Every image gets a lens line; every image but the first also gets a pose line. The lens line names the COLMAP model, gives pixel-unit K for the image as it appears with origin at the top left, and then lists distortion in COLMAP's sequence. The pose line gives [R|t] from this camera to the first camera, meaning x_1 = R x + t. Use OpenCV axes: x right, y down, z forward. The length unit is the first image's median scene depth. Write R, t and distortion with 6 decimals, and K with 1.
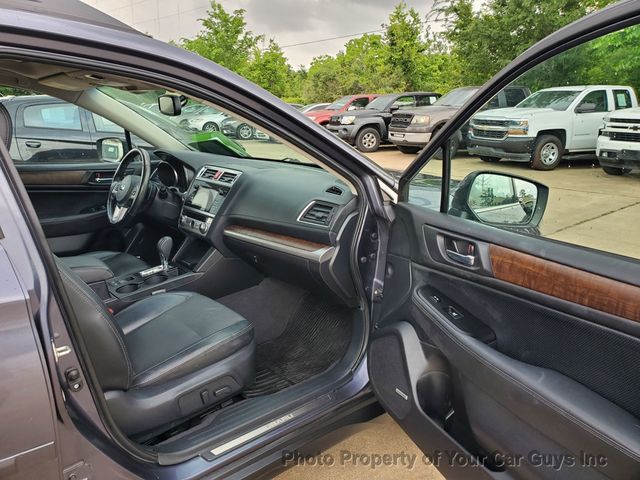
lens RADIAL K [[500.0, 0, 320.7], [0, 500.0, 234.2], [0, 0, 1]] dist [0.010803, 0.001859]
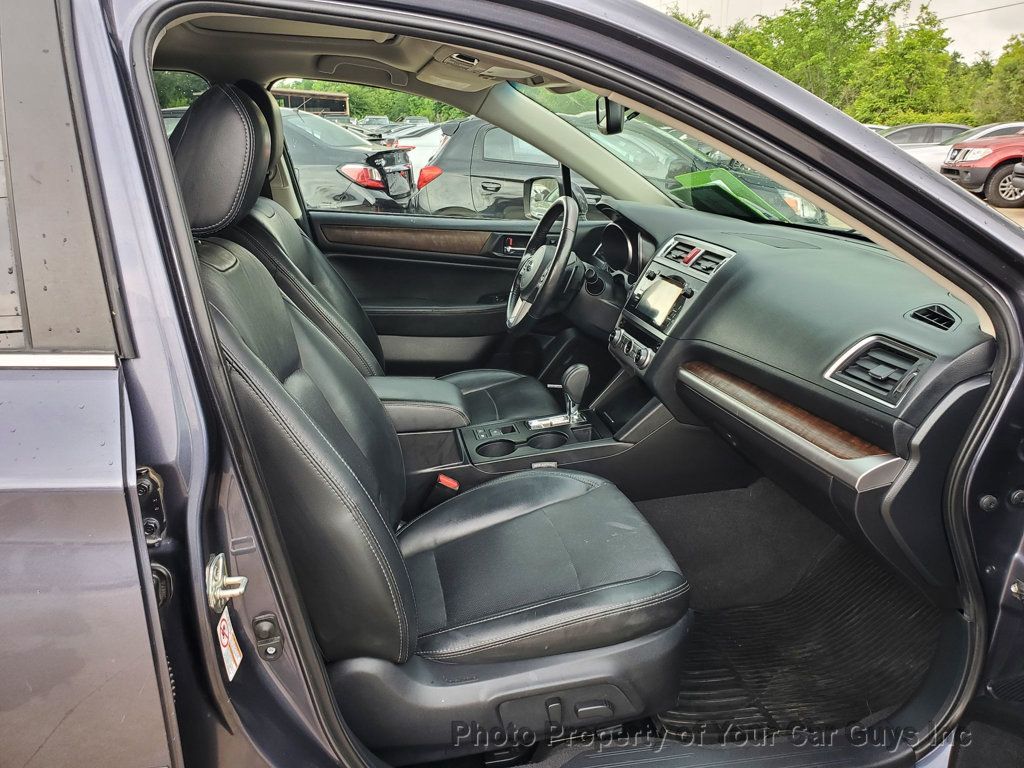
lens RADIAL K [[795.5, 0, 508.8], [0, 795.5, 368.1], [0, 0, 1]] dist [0.009352, -0.005566]
pose [[0.854118, 0.142316, -0.500229, 0.010319], [-0.123554, 0.989820, 0.070643, -0.008199], [0.505191, 0.001468, 0.863006, 0.044887]]
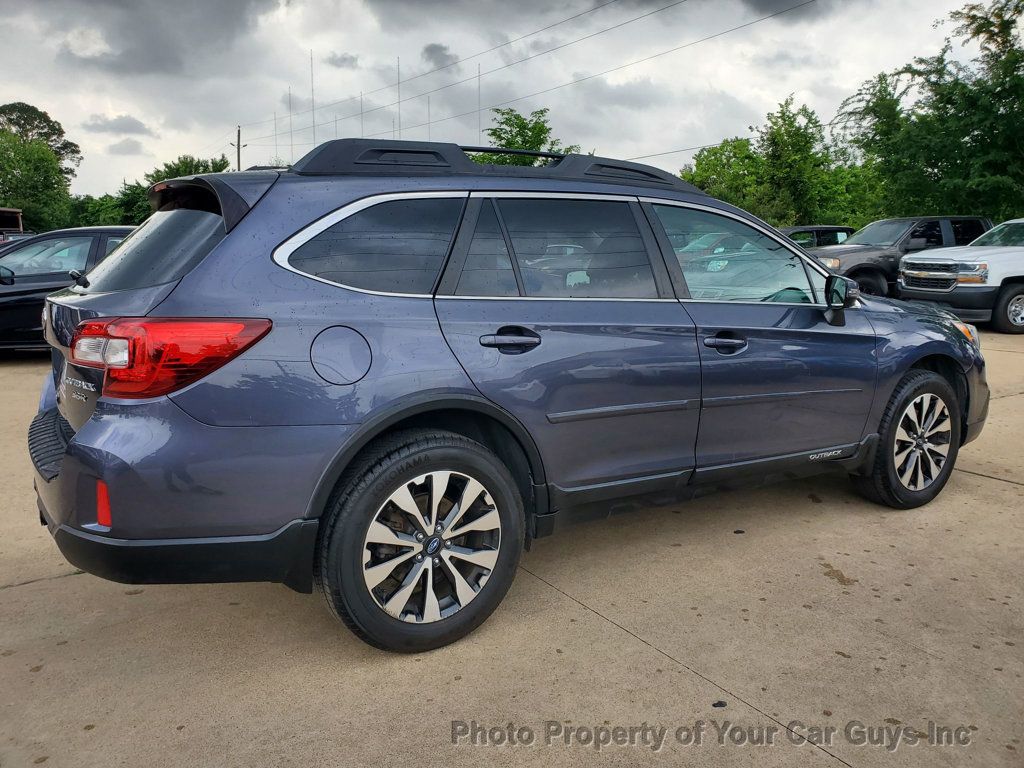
lens RADIAL K [[796.0, 0, 512.0], [0, 796.0, 384.0], [0, 0, 1]] dist [0.026187, -0.007394]
pose [[0.988061, 0.020011, -0.152761, -0.076853], [-0.032203, 0.996452, -0.077759, 0.053993], [0.150663, 0.081749, 0.985199, -0.214042]]
